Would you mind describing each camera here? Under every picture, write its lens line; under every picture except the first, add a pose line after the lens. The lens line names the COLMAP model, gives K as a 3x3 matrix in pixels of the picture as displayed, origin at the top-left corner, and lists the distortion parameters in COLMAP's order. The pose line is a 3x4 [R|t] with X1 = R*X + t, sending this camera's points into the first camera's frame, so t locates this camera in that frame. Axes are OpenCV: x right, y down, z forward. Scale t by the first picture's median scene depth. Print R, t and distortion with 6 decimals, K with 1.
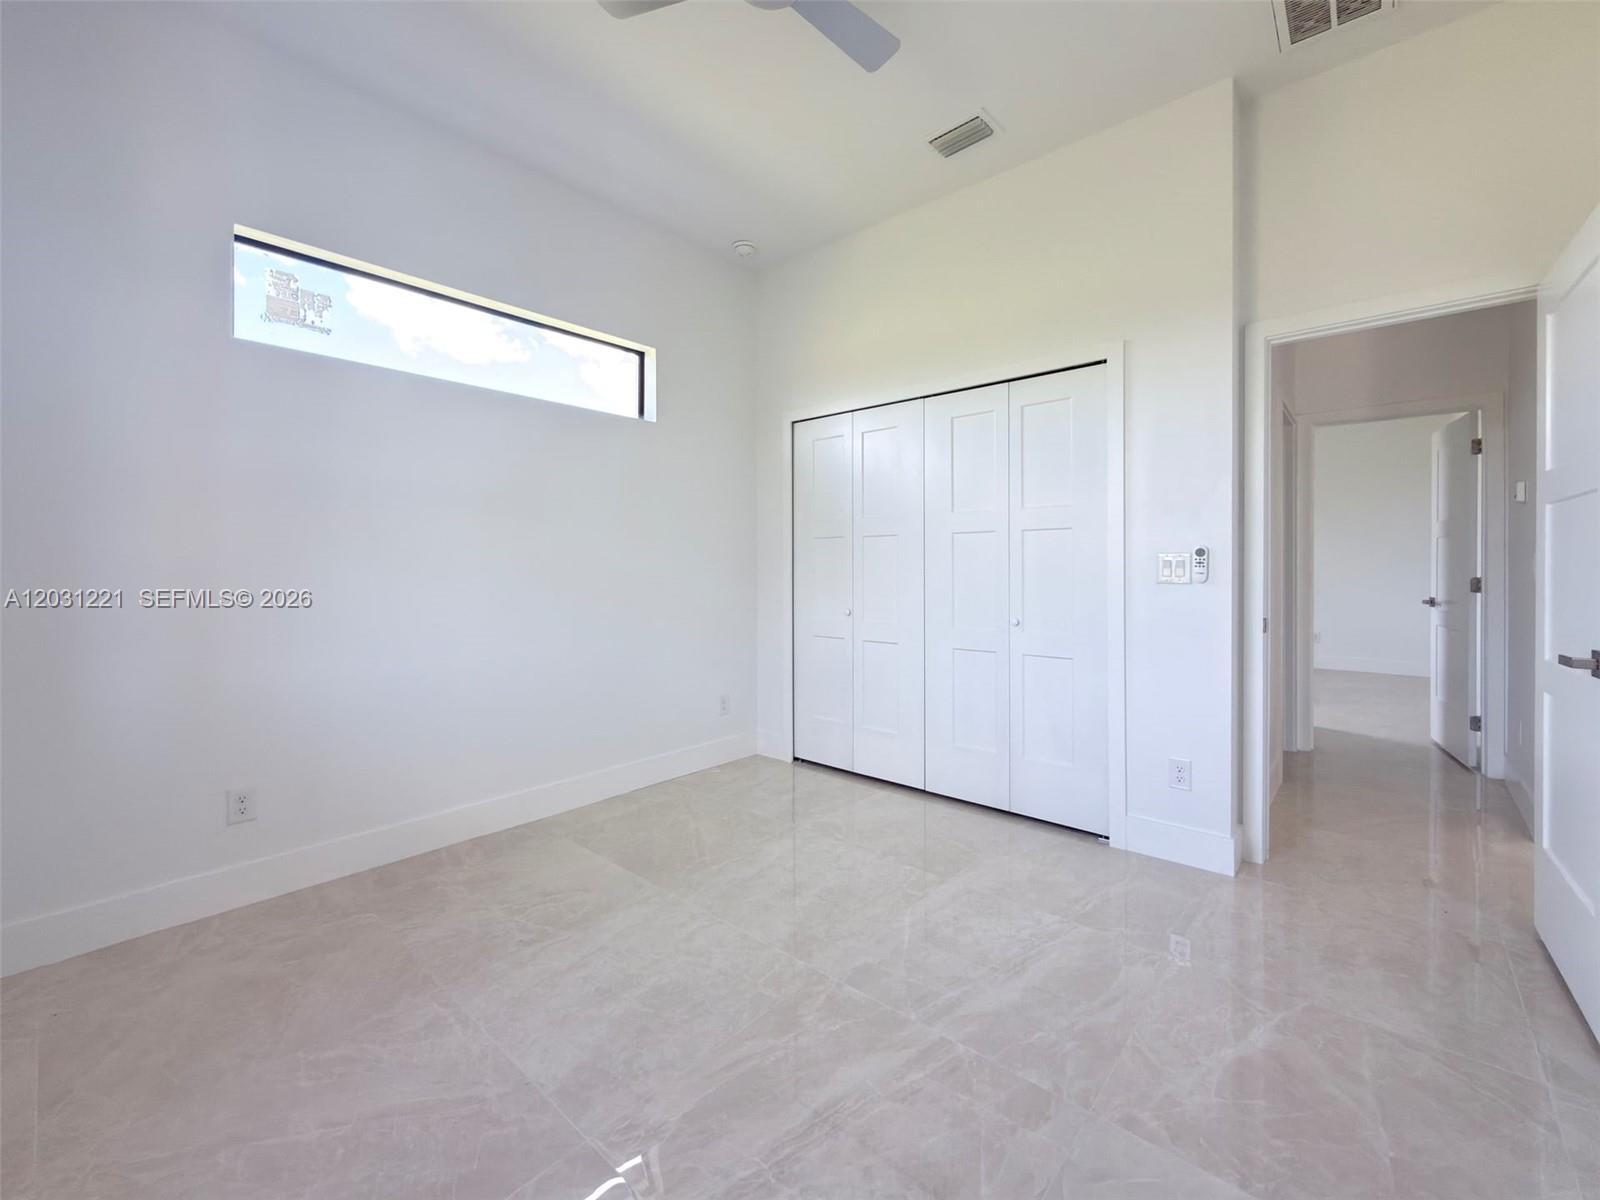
lens RADIAL K [[645.9, 0, 792.6], [0, 645.9, 586.4], [0, 0, 1]] dist [0.001248, 0.000170]
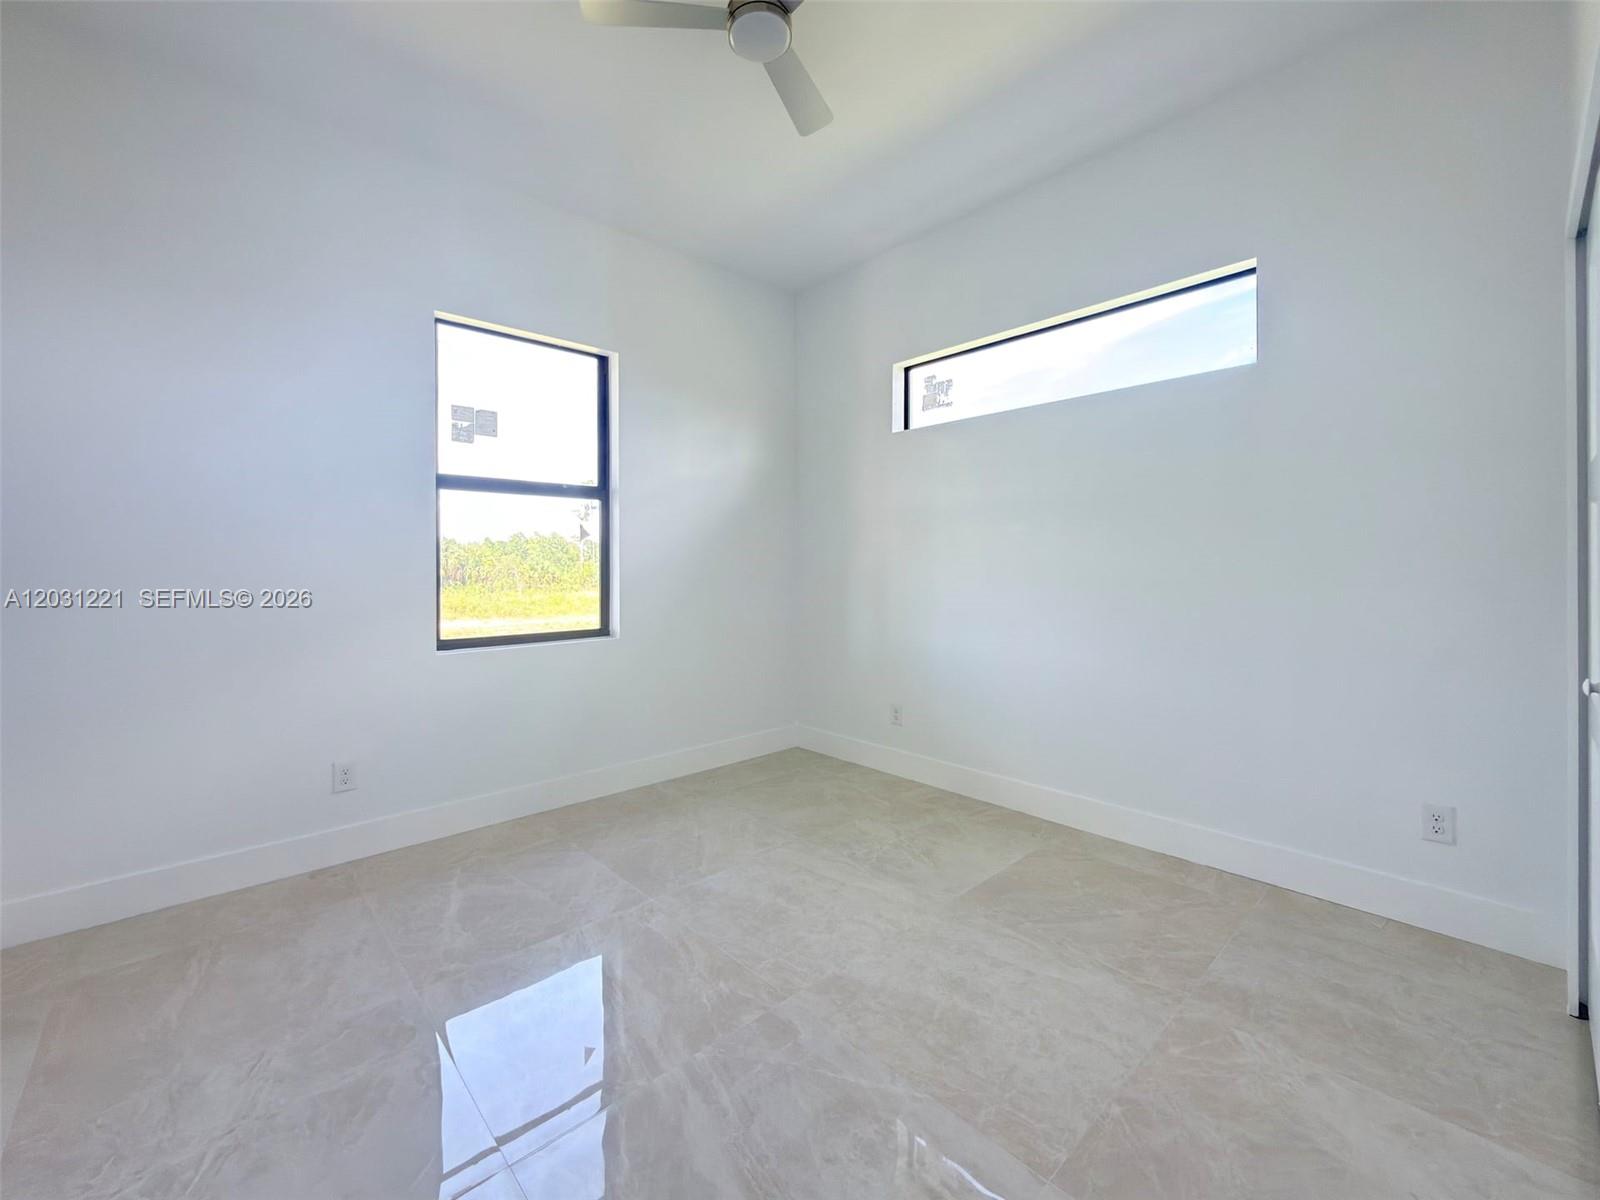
lens RADIAL K [[668.1, 0, 832.1], [0, 668.1, 571.9], [0, 0, 1]] dist [-0.000774, -0.000022]
pose [[-0.063144, 0.003893, -0.997997, 0.839610], [-0.025759, 0.999653, 0.005529, -0.027589], [0.997672, 0.026057, -0.063021, 0.917608]]
